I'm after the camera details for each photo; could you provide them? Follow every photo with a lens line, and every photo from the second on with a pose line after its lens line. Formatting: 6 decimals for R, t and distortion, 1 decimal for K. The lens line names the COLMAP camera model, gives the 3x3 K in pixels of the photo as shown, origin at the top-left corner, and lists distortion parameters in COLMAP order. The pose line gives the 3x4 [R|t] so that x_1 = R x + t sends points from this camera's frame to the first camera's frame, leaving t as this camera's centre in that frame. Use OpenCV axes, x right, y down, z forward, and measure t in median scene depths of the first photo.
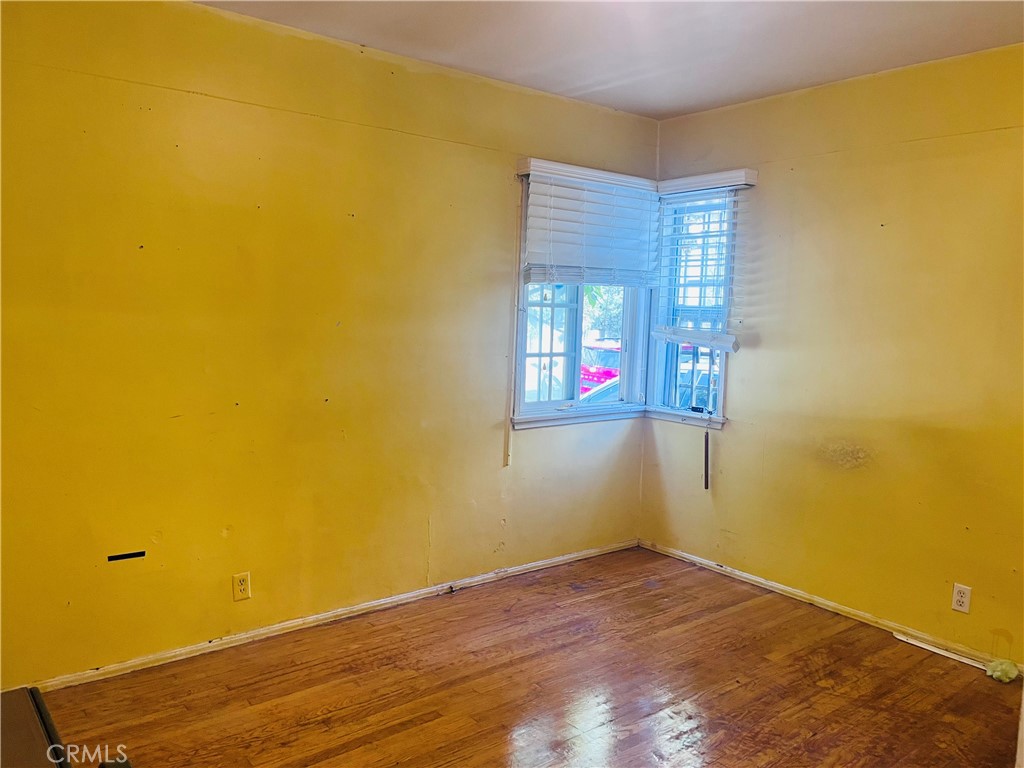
lens RADIAL K [[772.4, 0, 512.4], [0, 772.4, 384.2], [0, 0, 1]] dist [0.002293, -0.038964]
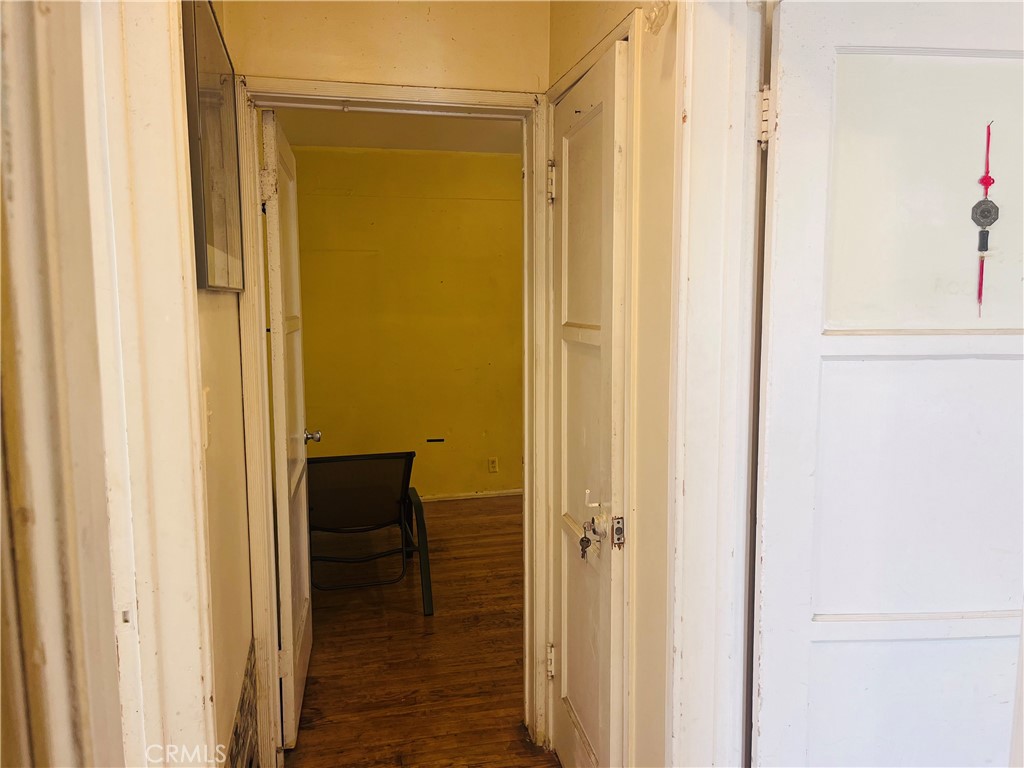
lens RADIAL K [[772.4, 0, 511.5], [0, 772.4, 385.7], [0, 0, 1]] dist [0.002293, -0.038964]
pose [[0.905218, 0.012358, -0.424767, 0.488831], [-0.010810, 0.999923, 0.006054, 0.063838], [0.424809, -0.000889, 0.905283, -0.675943]]
